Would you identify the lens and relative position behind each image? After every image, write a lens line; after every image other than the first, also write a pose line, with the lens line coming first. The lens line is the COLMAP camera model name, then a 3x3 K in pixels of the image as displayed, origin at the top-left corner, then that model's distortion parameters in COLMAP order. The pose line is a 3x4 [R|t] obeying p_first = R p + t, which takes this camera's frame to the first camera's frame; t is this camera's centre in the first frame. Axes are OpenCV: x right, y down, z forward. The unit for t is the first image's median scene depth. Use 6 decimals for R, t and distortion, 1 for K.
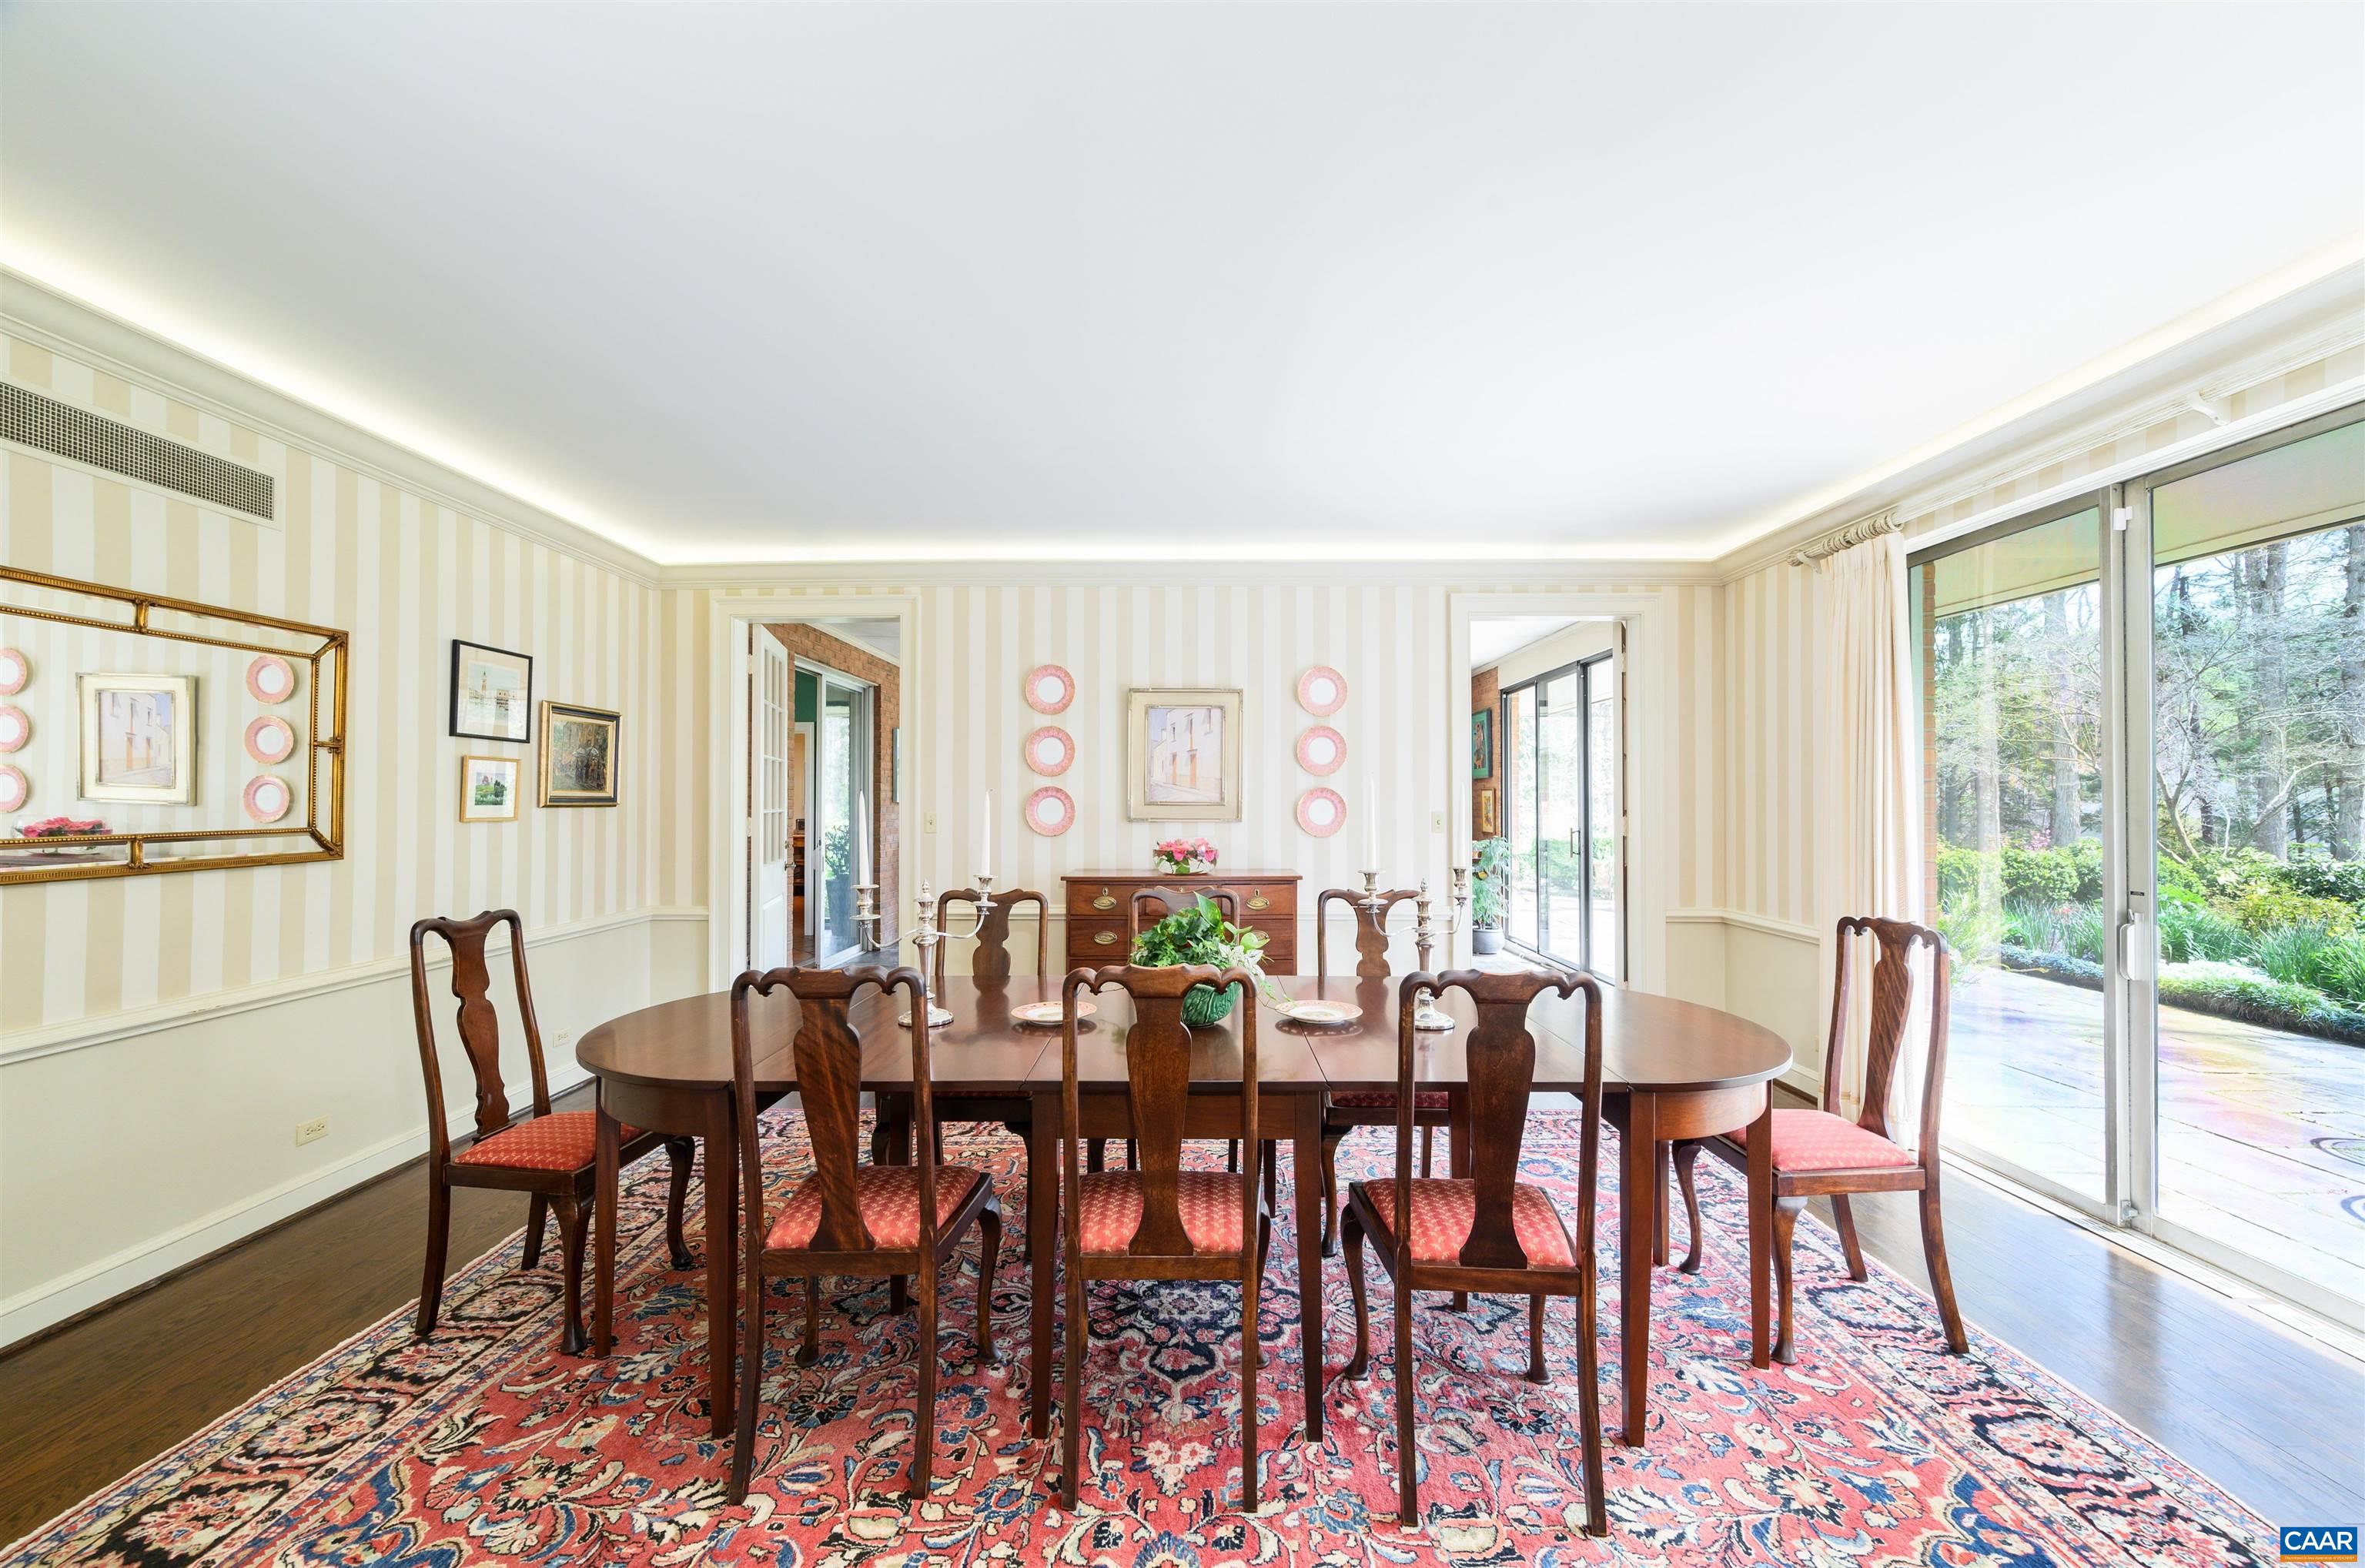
lens RADIAL K [[934.6, 0, 1182.5], [0, 934.6, 784.0], [0, 0, 1]] dist [0.002065, 0.000388]
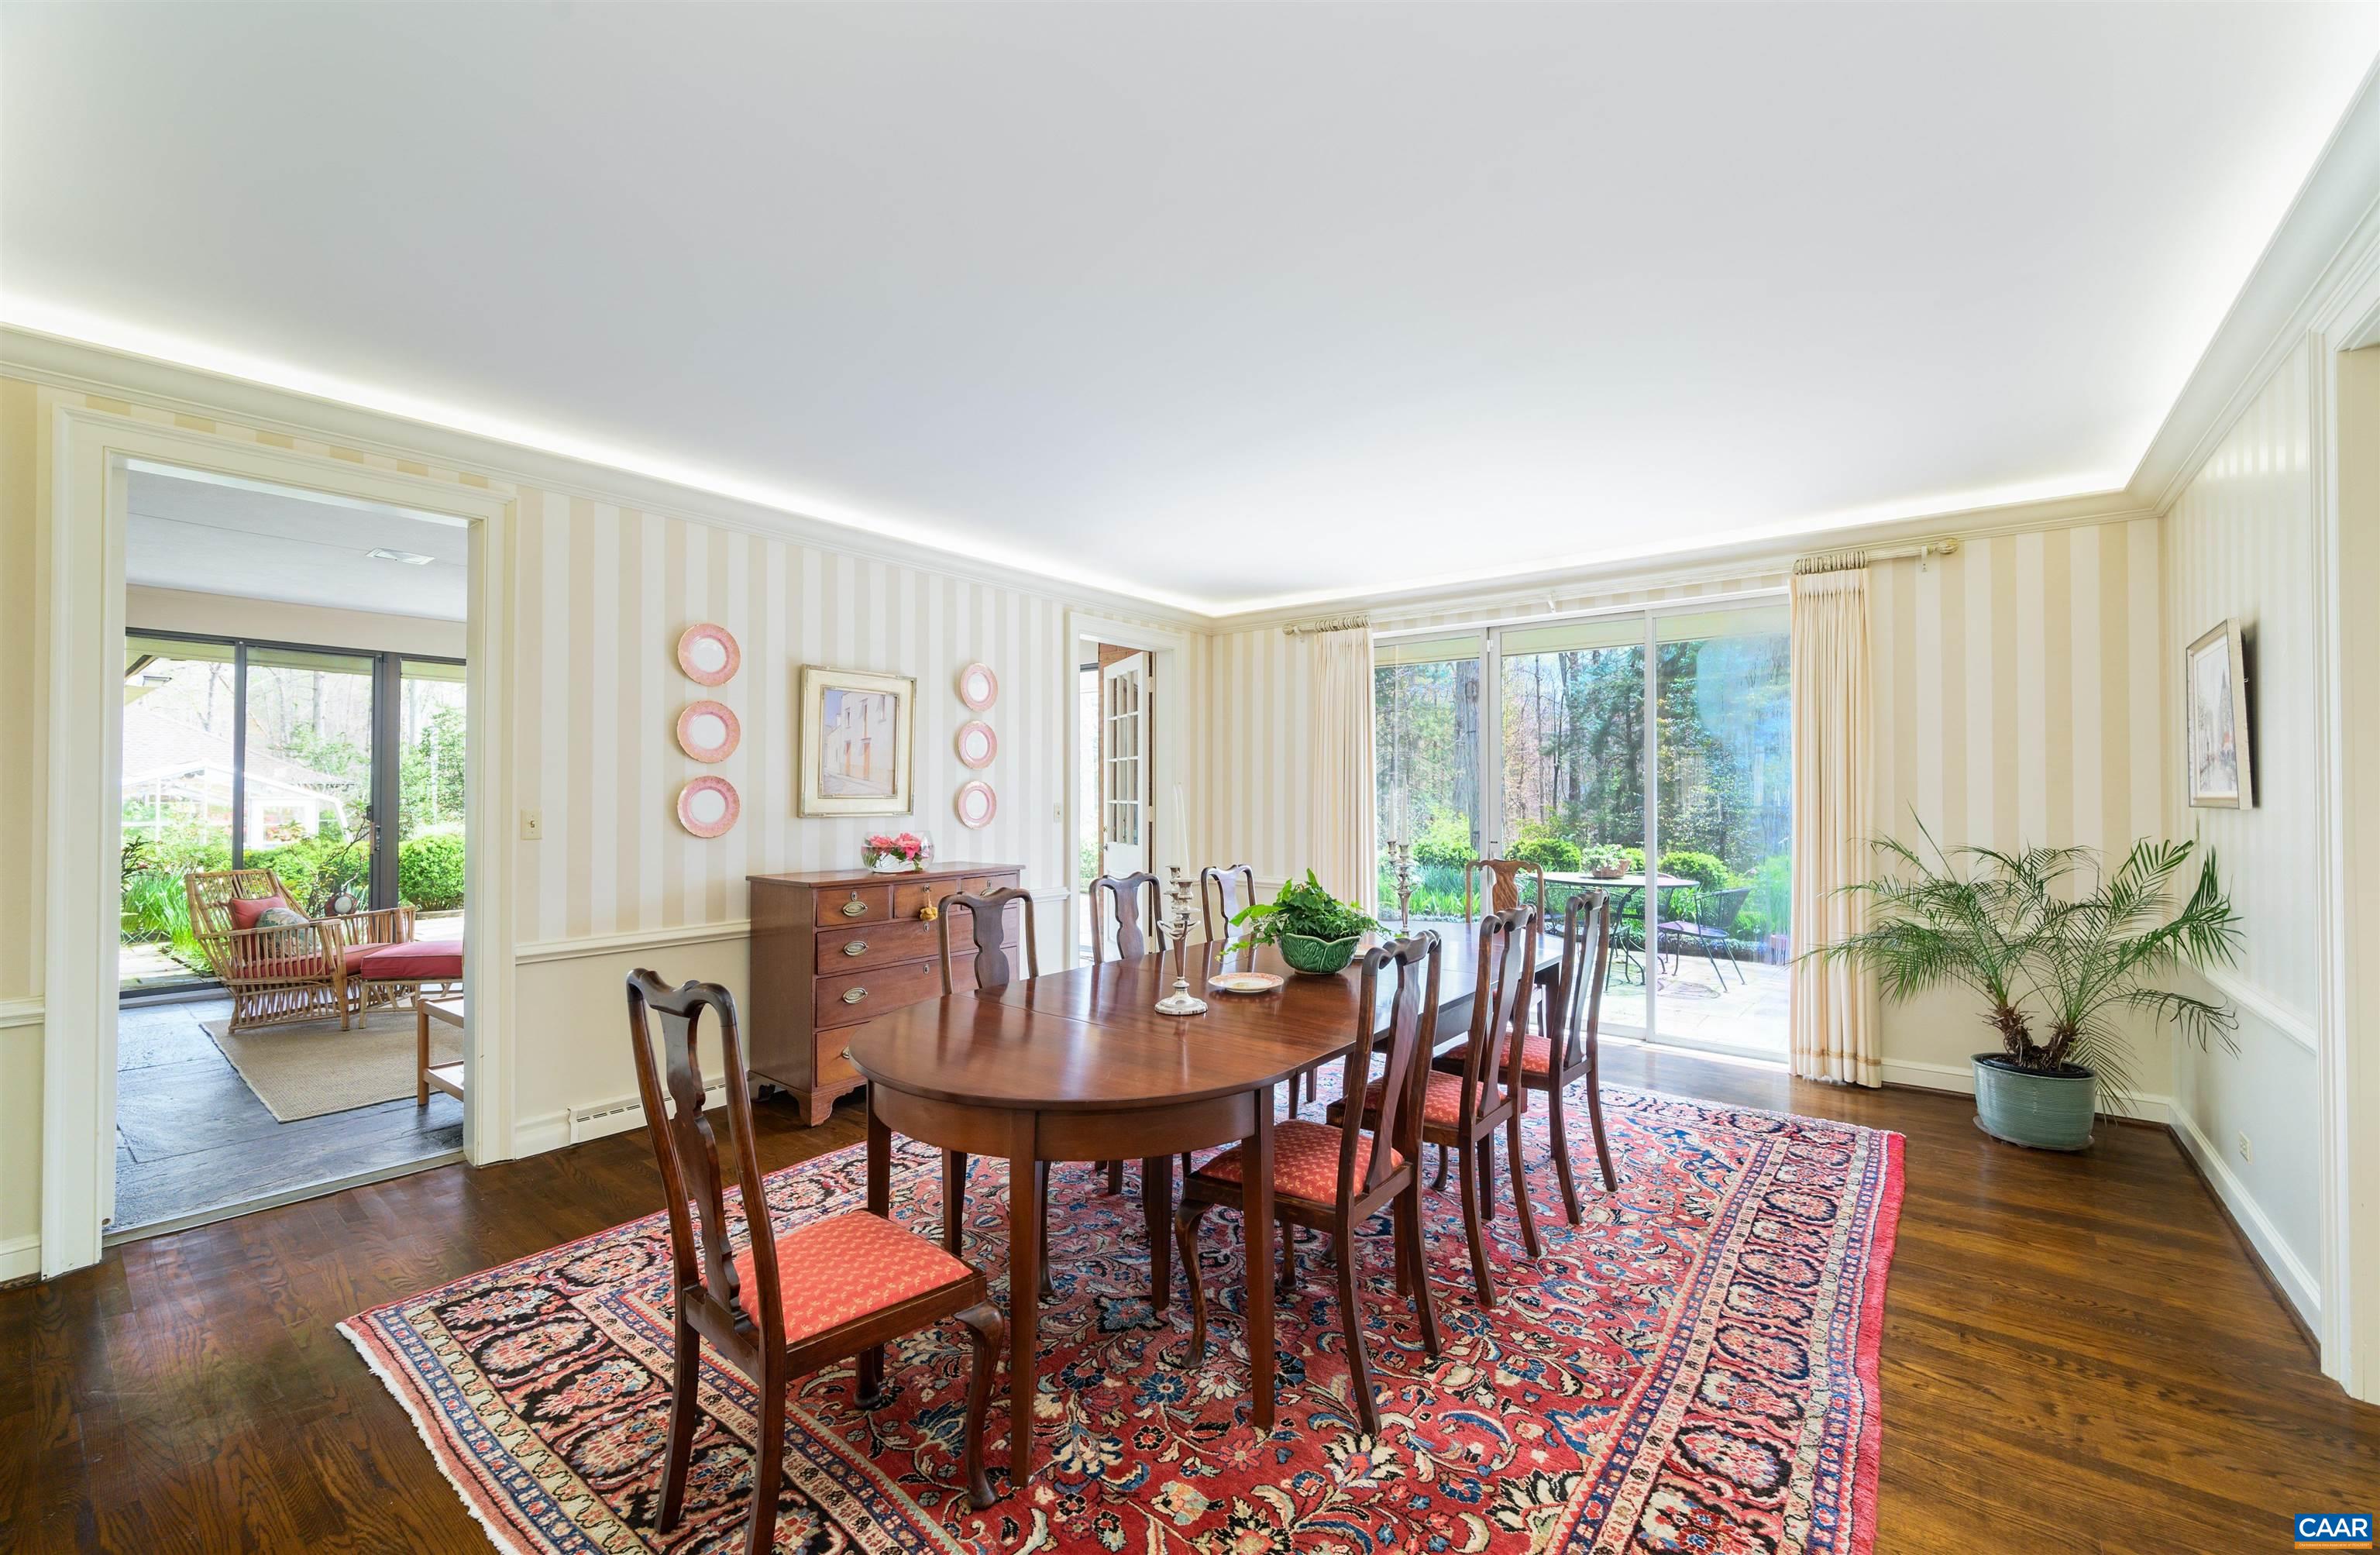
lens RADIAL K [[948.2, 0, 1190.0], [0, 948.2, 777.5], [0, 0, 1]] dist [-0.000414, -0.000016]
pose [[0.614328, 0.014736, 0.788913, -0.530039], [-0.015567, 0.999857, -0.006553, 0.003238], [-0.788897, -0.008255, 0.614470, 0.174523]]
